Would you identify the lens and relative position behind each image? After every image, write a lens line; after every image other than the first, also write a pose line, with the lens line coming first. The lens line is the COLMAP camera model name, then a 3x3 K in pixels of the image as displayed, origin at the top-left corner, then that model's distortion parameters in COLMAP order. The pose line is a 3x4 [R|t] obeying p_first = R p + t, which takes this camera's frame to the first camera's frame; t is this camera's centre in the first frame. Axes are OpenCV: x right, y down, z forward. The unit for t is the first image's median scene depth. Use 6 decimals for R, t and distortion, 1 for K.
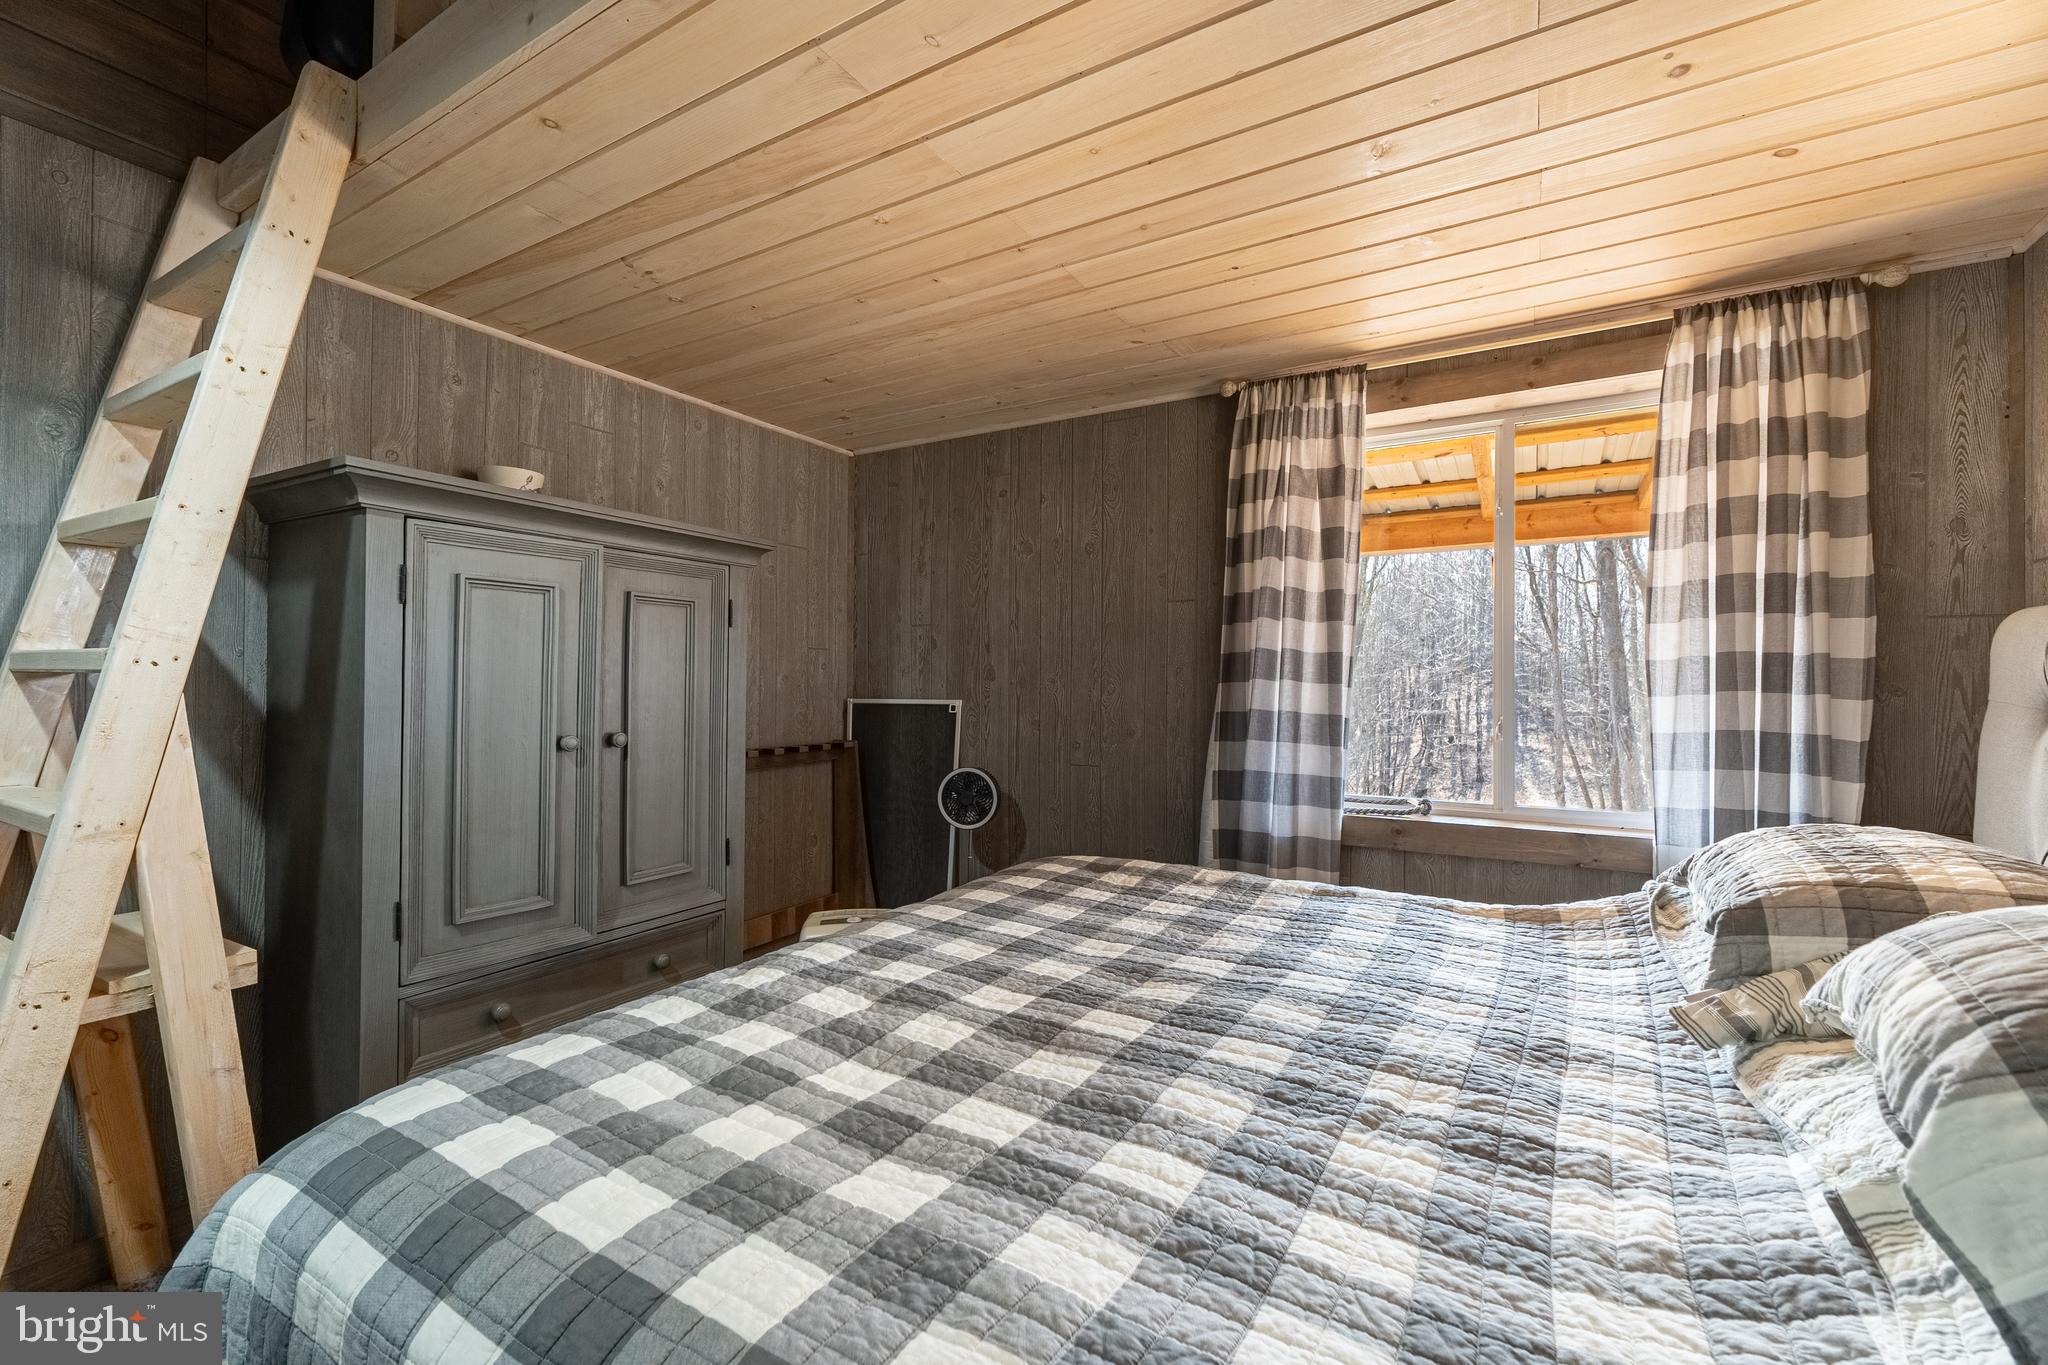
lens RADIAL K [[853.4, 0, 1020.9], [0, 853.4, 675.9], [0, 0, 1]] dist [0.002966, 0.000187]
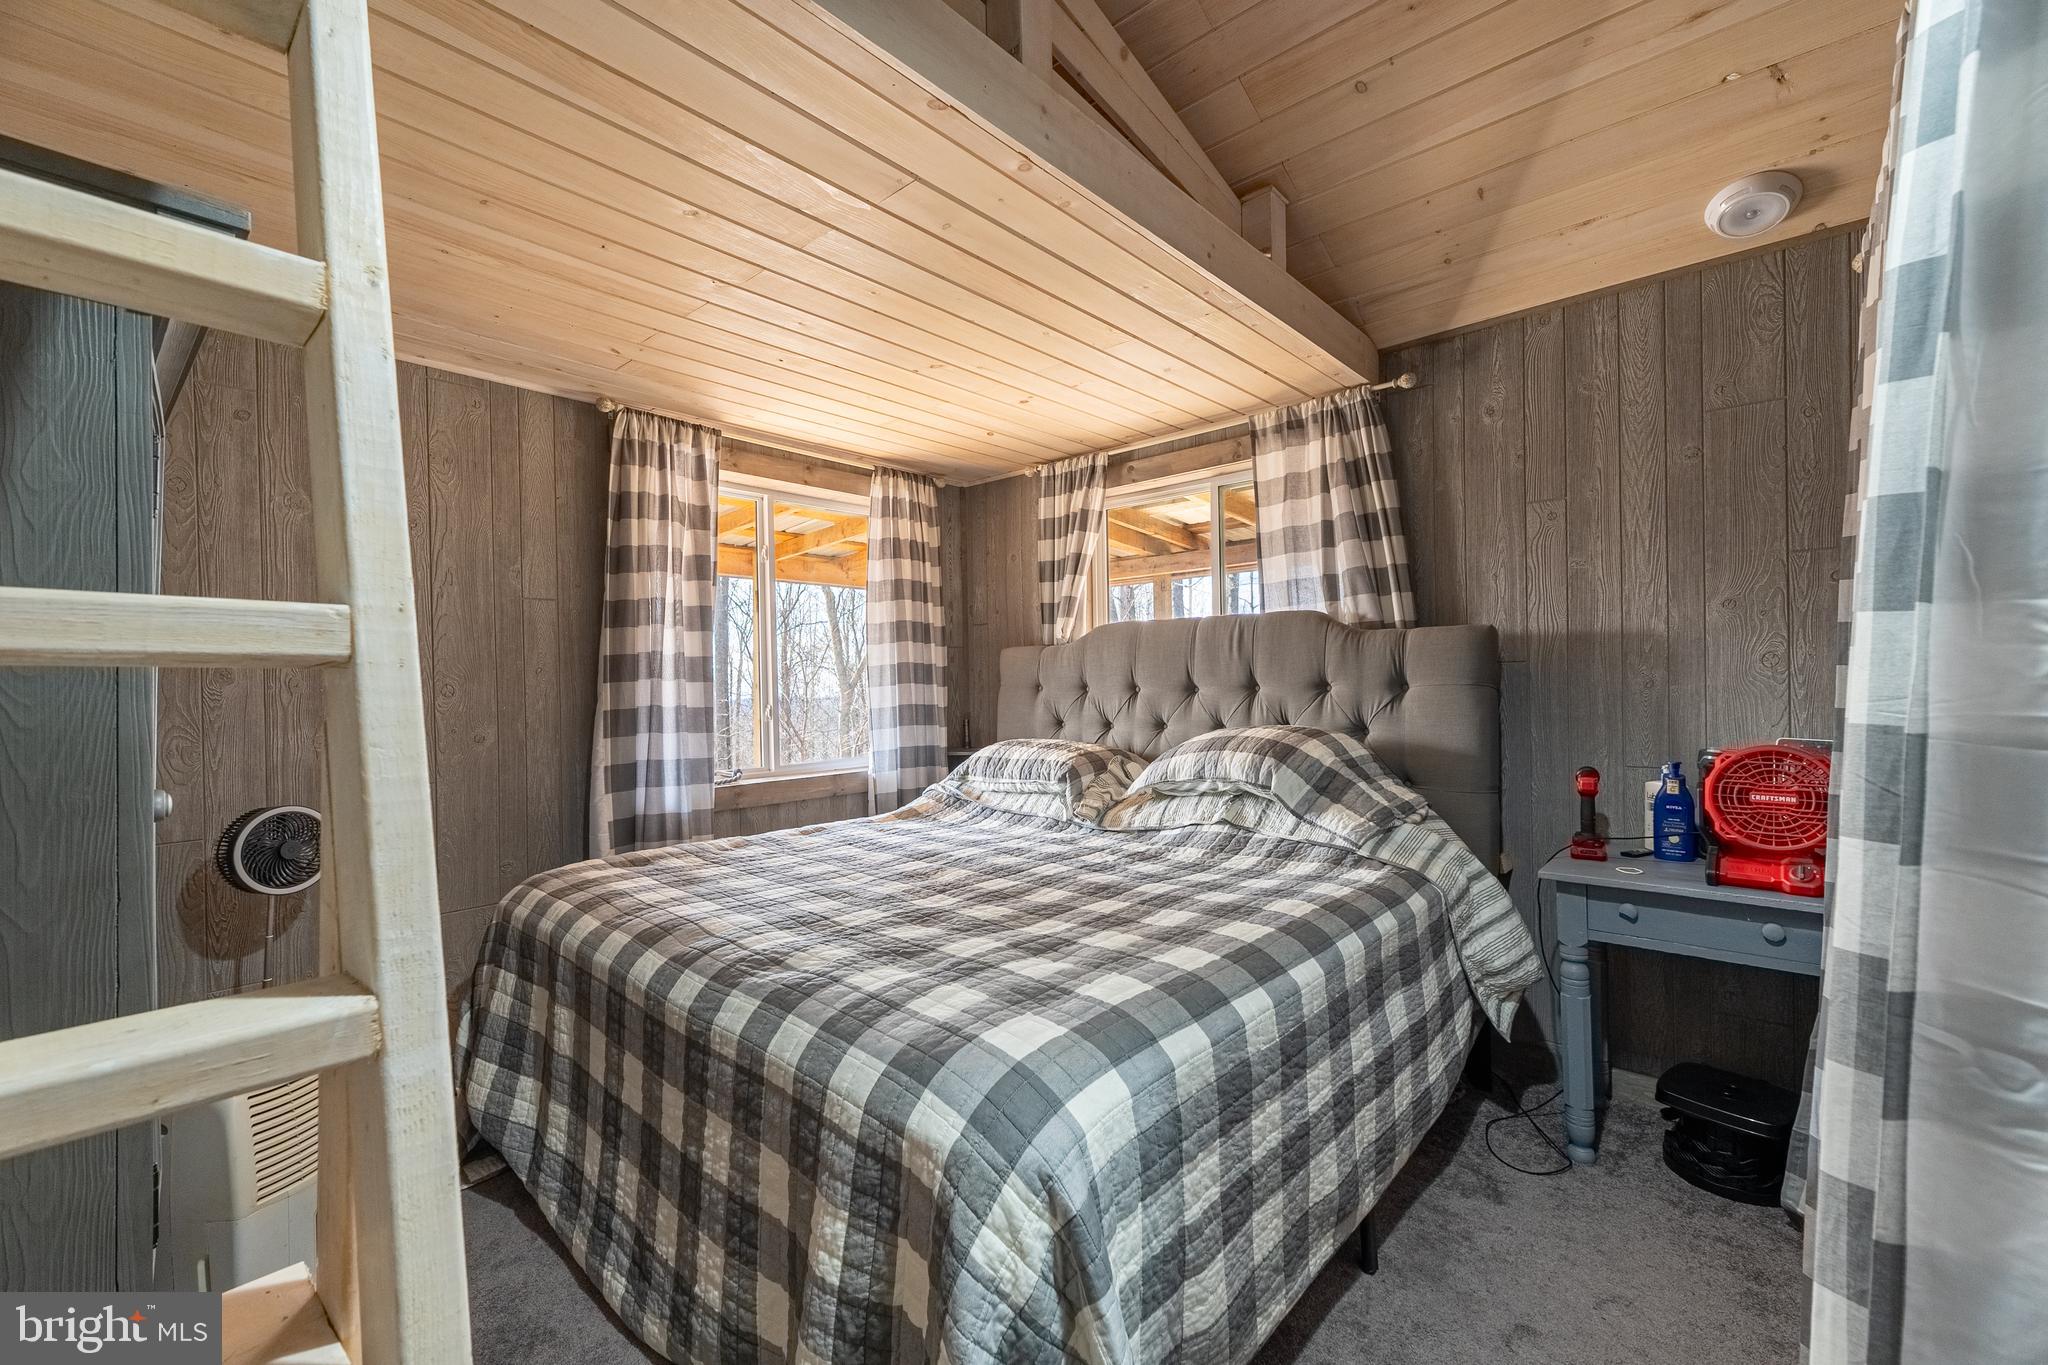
lens RADIAL K [[853.4, 0, 1020.9], [0, 853.4, 675.9], [0, 0, 1]] dist [0.002966, 0.000187]
pose [[0.199062, -0.001784, 0.979985, -0.779665], [0.004311, 0.999990, 0.000945, 0.000985], [-0.979978, 0.004037, 0.199067, 0.321442]]
